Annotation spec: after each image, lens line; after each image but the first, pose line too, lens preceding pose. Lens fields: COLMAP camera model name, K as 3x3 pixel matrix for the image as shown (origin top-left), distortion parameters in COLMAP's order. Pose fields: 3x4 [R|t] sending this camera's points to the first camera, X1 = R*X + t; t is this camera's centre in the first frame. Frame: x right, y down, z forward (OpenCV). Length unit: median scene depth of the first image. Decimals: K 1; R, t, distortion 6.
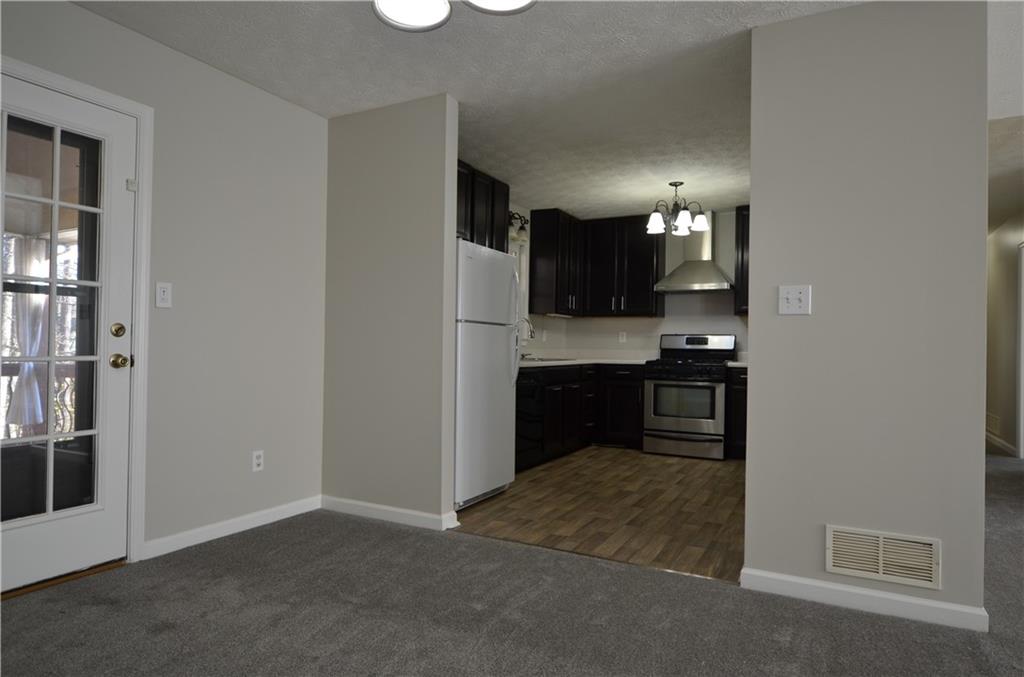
lens RADIAL K [[618.4, 0, 514.0], [0, 618.4, 340.3], [0, 0, 1]] dist [0.002464, -0.008233]
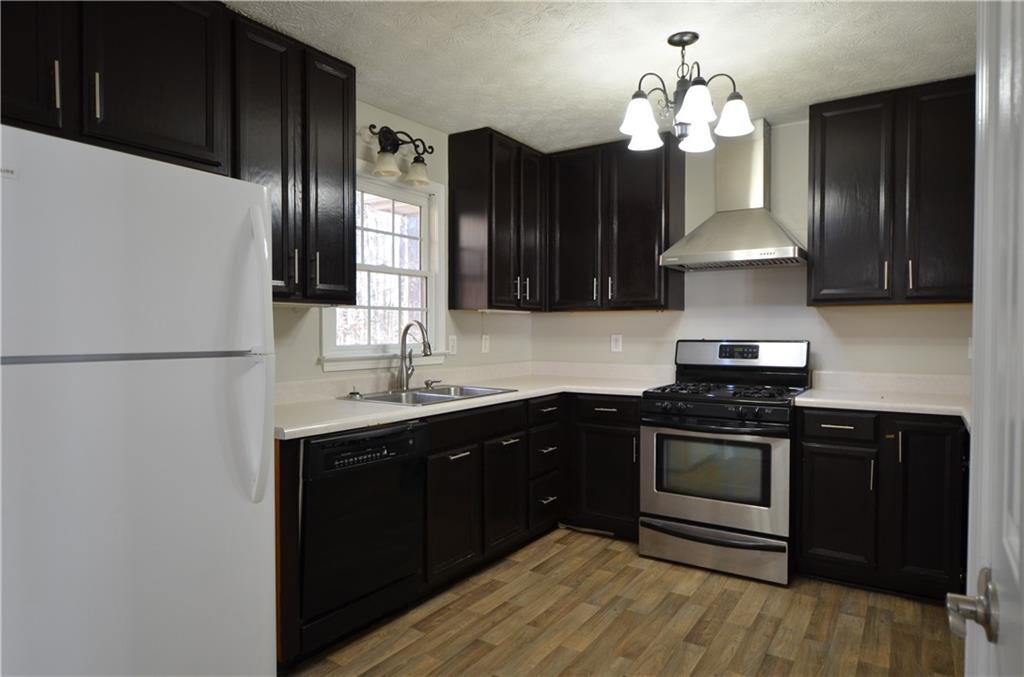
lens RADIAL K [[618.4, 0, 516.5], [0, 618.4, 344.1], [0, 0, 1]] dist [0.002464, -0.008233]
pose [[0.995781, -0.015773, -0.090401, 0.149139], [0.018622, 0.999354, 0.030753, -0.028071], [0.089857, -0.032306, 0.995431, 0.432071]]
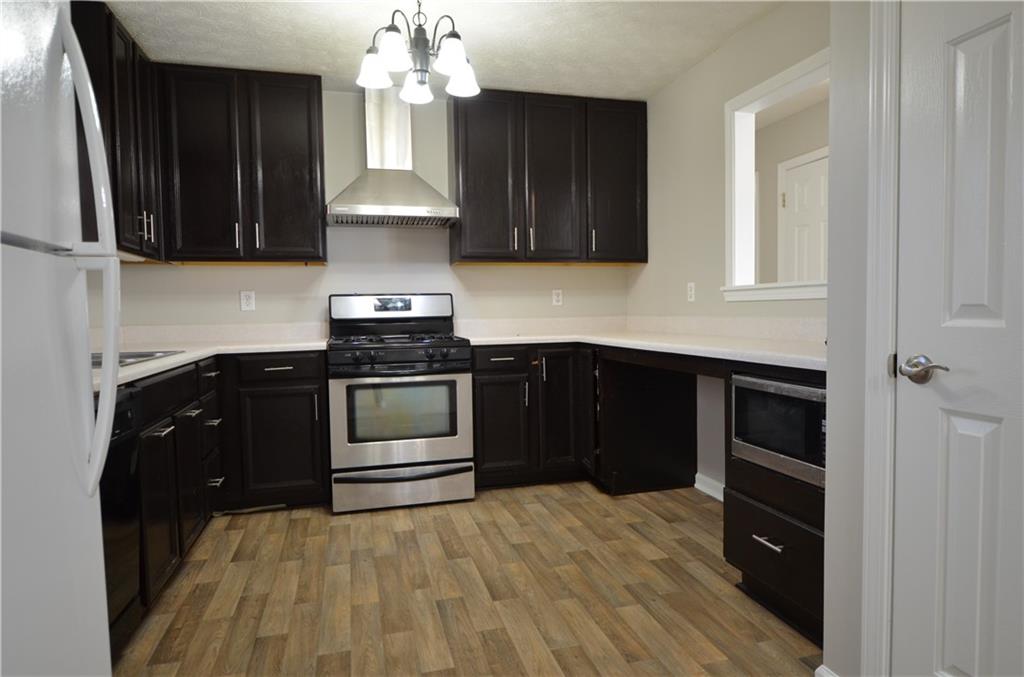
lens RADIAL K [[618.4, 0, 527.8], [0, 618.4, 343.4], [0, 0, 1]] dist [0.002464, -0.008233]
pose [[0.714805, -0.065818, 0.696220, -0.034340], [0.023179, 0.997244, 0.070478, -0.000534], [-0.698940, -0.034240, 0.714360, 0.493900]]
